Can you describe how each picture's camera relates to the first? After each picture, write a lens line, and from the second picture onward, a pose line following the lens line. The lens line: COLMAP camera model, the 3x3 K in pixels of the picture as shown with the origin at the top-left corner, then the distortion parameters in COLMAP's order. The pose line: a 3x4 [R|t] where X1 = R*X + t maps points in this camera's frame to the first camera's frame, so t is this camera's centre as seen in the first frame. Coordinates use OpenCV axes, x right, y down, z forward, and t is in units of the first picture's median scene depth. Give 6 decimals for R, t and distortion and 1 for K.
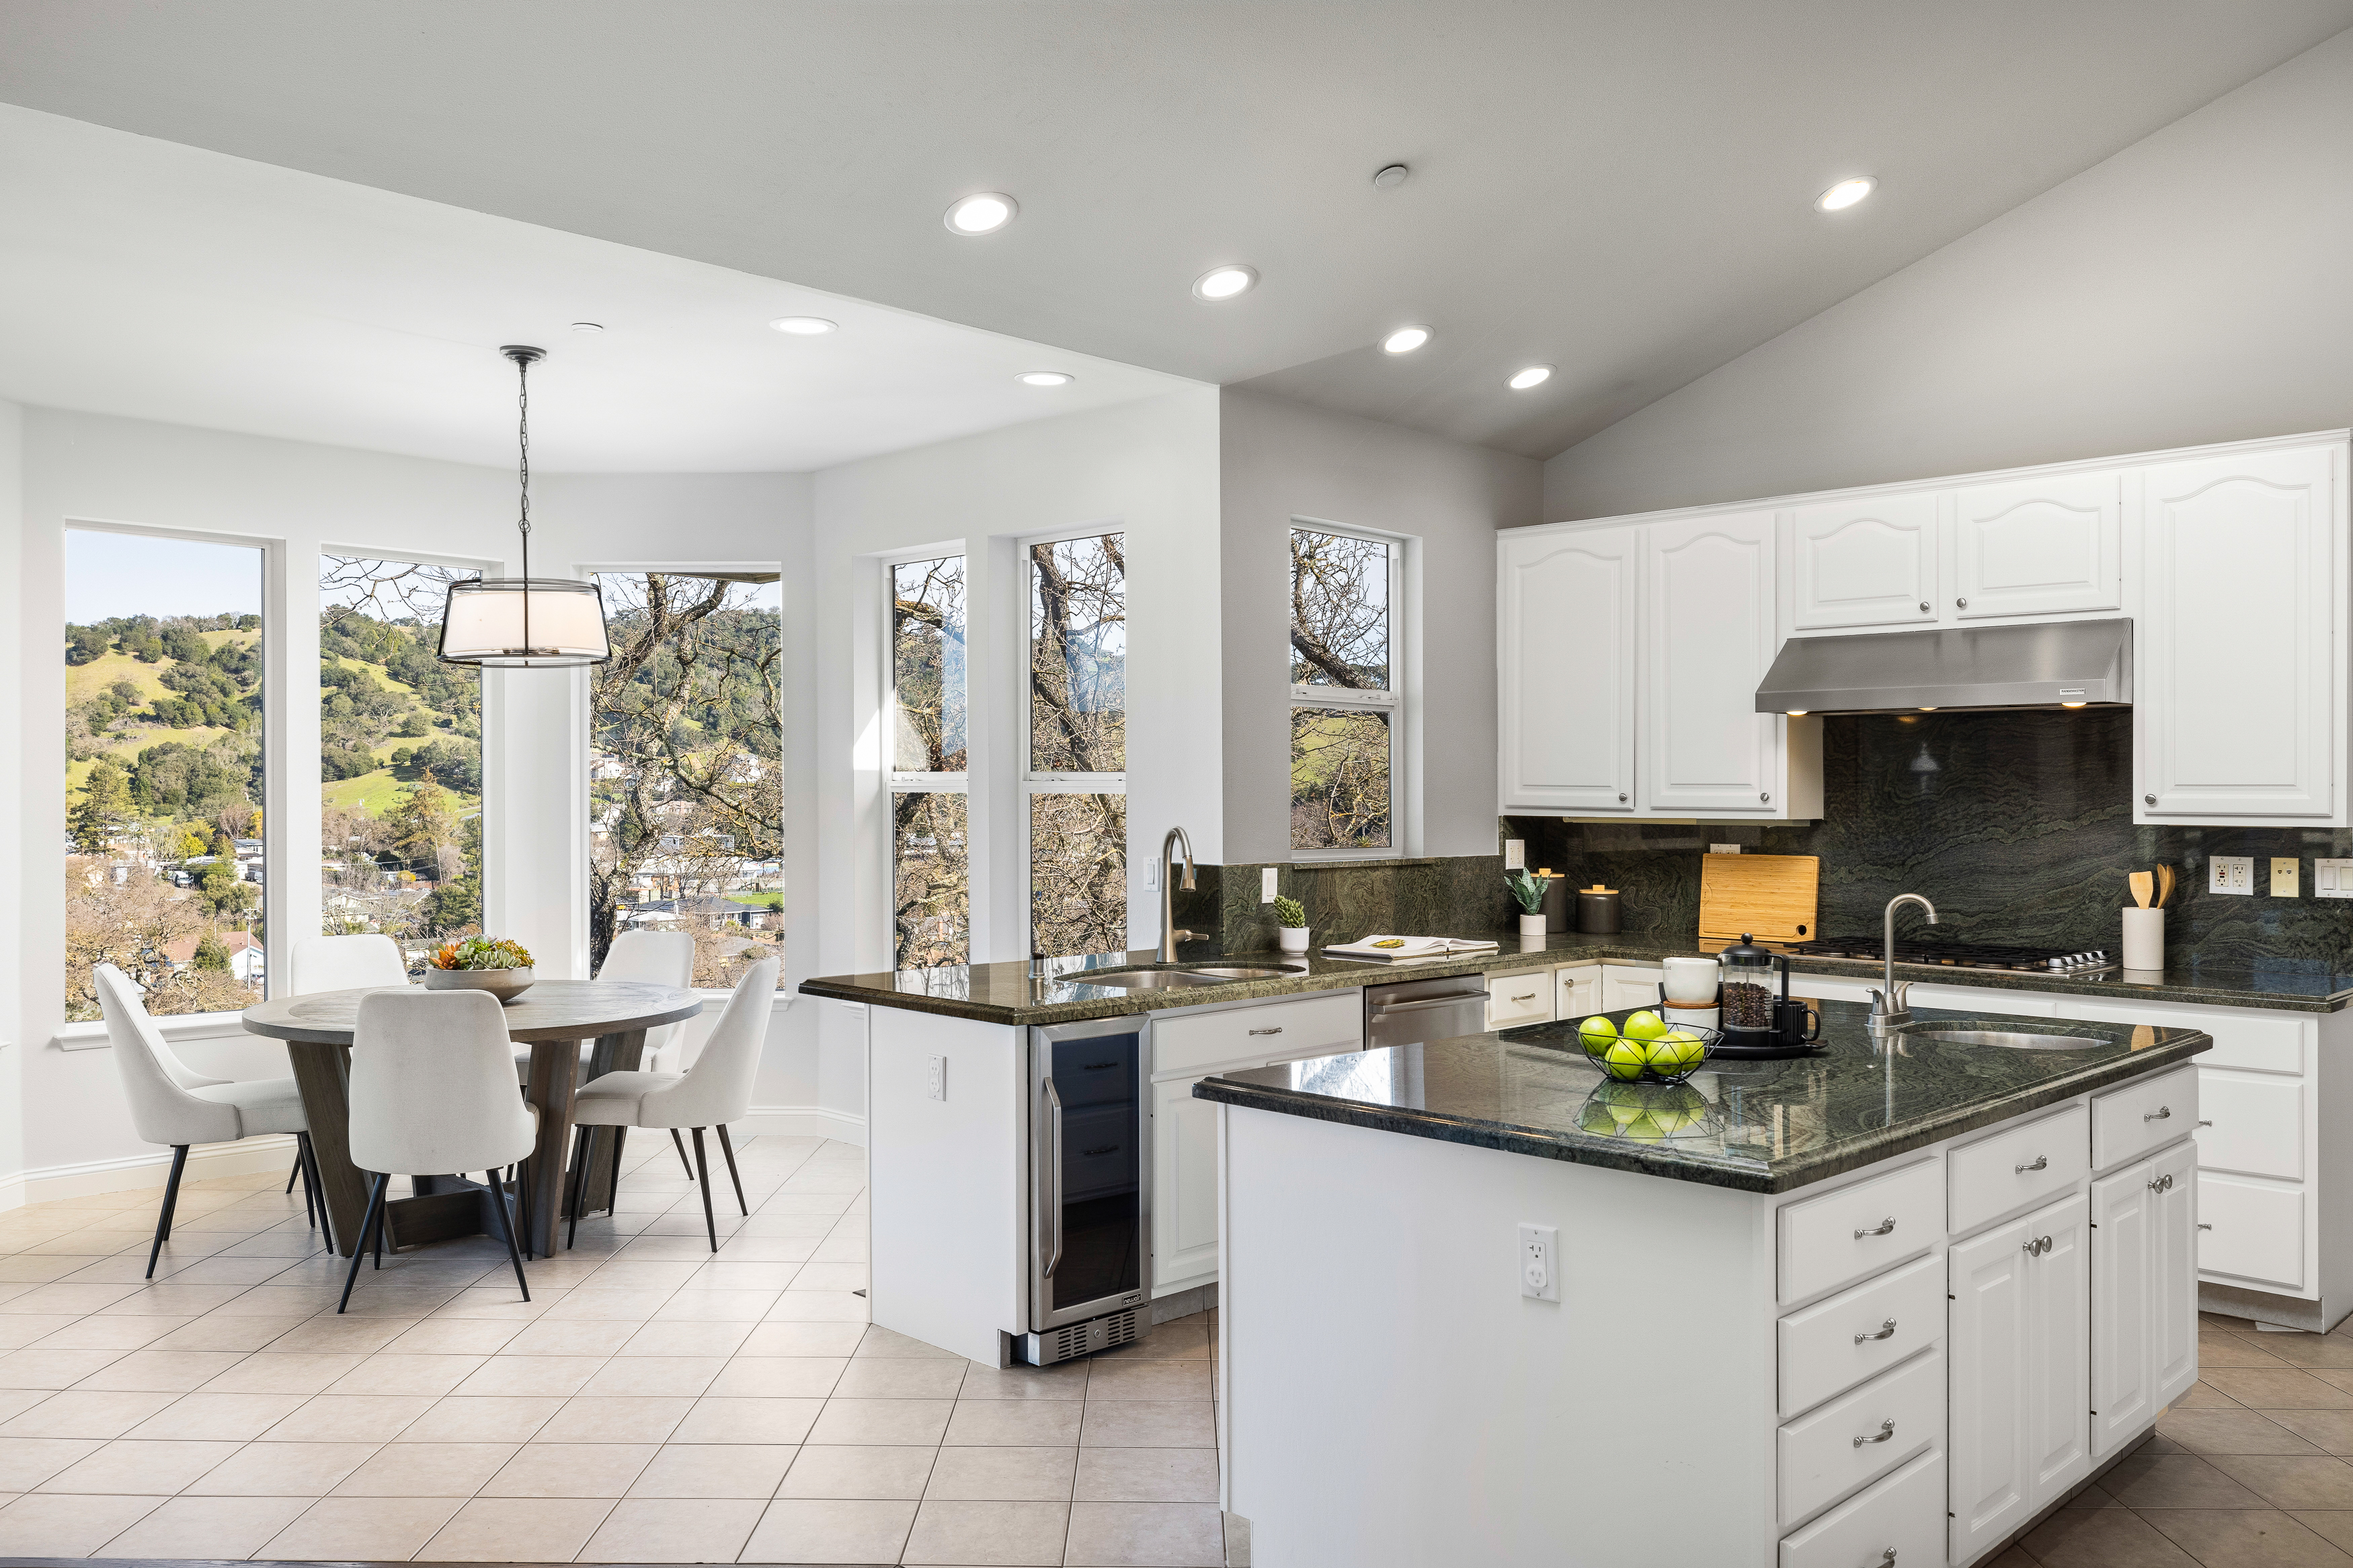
lens RADIAL K [[1831.5, 0, 1166.8], [0, 1831.5, 792.5], [0, 0, 1]] dist [-0.001989, 0.007032]
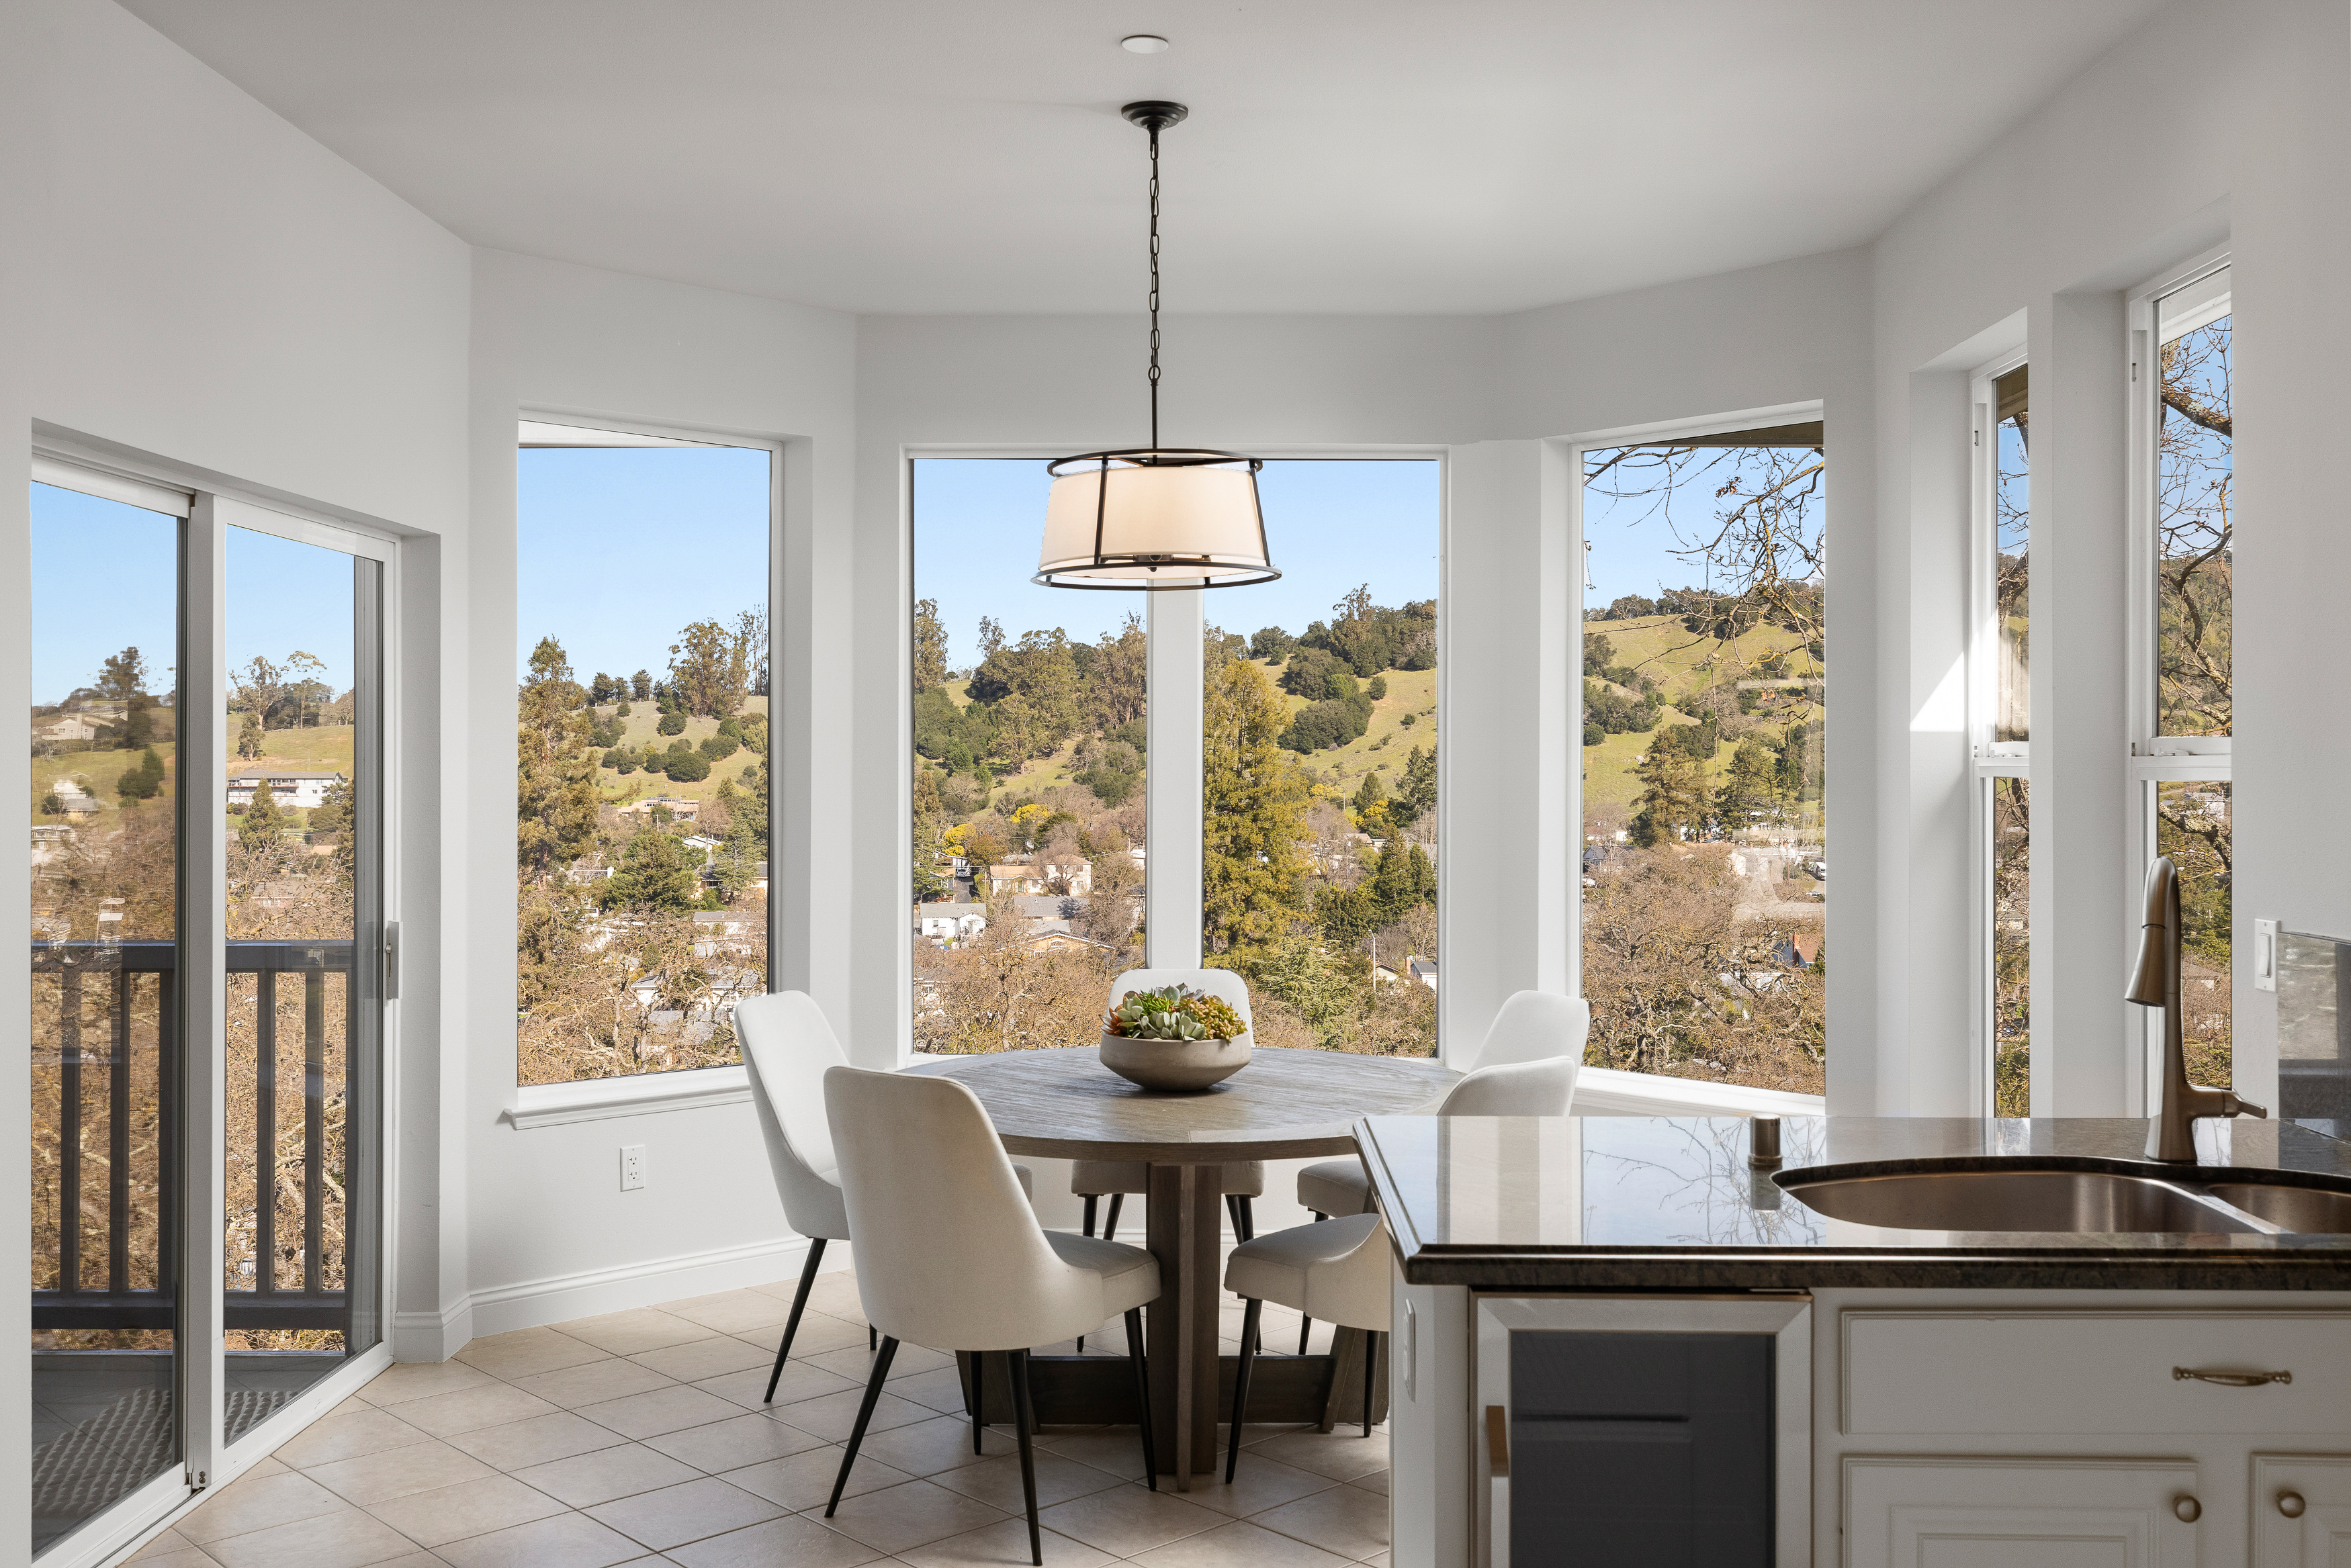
lens RADIAL K [[2195.4, 0, 1163.9], [0, 2195.4, 766.9], [0, 0, 1]] dist [0.010572, 0.000000]
pose [[0.699895, 0.000807, -0.714245, 0.295700], [-0.003634, 0.999990, -0.002431, -0.002325], [0.714236, 0.004297, 0.699891, 0.614139]]
